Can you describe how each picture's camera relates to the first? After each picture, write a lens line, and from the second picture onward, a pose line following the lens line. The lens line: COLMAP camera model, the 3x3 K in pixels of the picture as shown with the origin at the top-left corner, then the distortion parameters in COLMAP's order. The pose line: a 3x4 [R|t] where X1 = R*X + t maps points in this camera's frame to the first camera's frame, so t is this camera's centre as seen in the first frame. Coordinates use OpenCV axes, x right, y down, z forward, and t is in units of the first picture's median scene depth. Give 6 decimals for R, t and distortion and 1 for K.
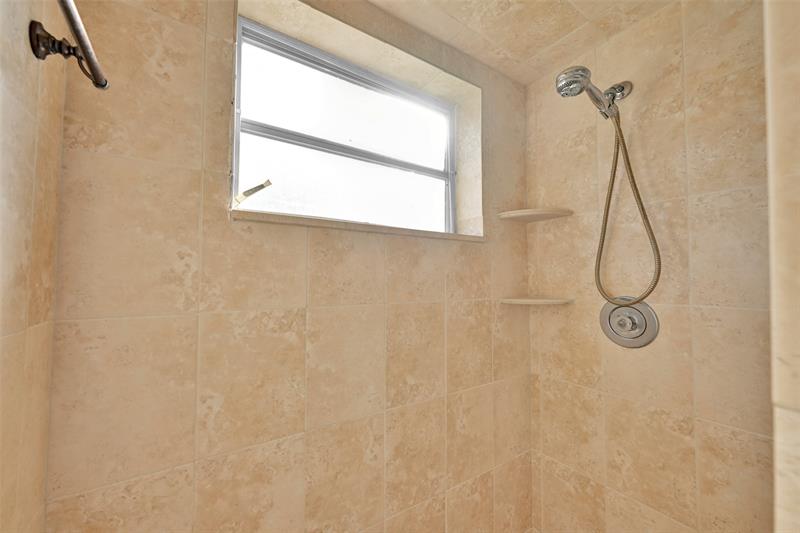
lens RADIAL K [[316.3, 0, 396.0], [0, 316.3, 266.6], [0, 0, 1]] dist [0.000756, 0.000199]
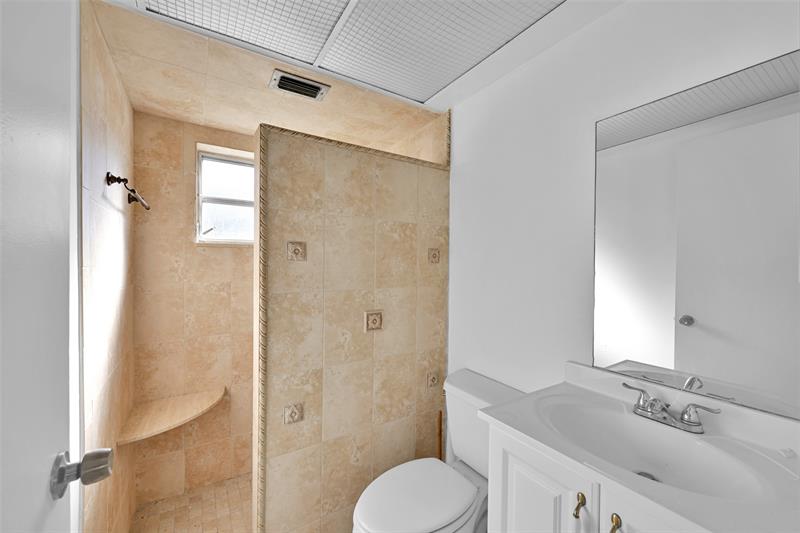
lens RADIAL K [[316.3, 0, 396.7], [0, 316.3, 268.0], [0, 0, 1]] dist [0.000756, 0.000199]
pose [[0.999891, -0.002463, -0.014558, 1.105836], [0.003104, 0.999017, 0.044217, -0.083894], [0.014434, -0.044258, 0.998916, -1.491395]]
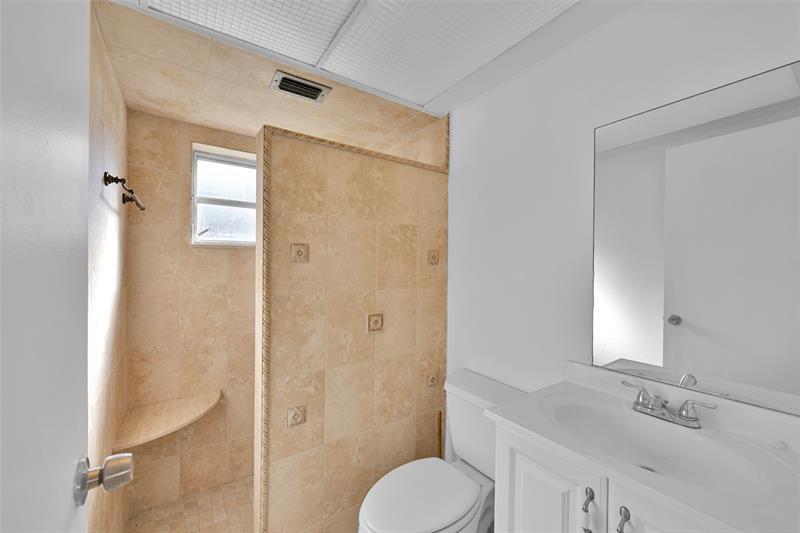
lens RADIAL K [[316.3, 0, 396.5], [0, 316.3, 267.8], [0, 0, 1]] dist [0.000756, 0.000199]
pose [[0.999783, -0.002740, 0.020649, 1.026387], [0.001882, 0.999139, 0.041450, -0.090392], [-0.020745, -0.041402, 0.998927, -1.506637]]
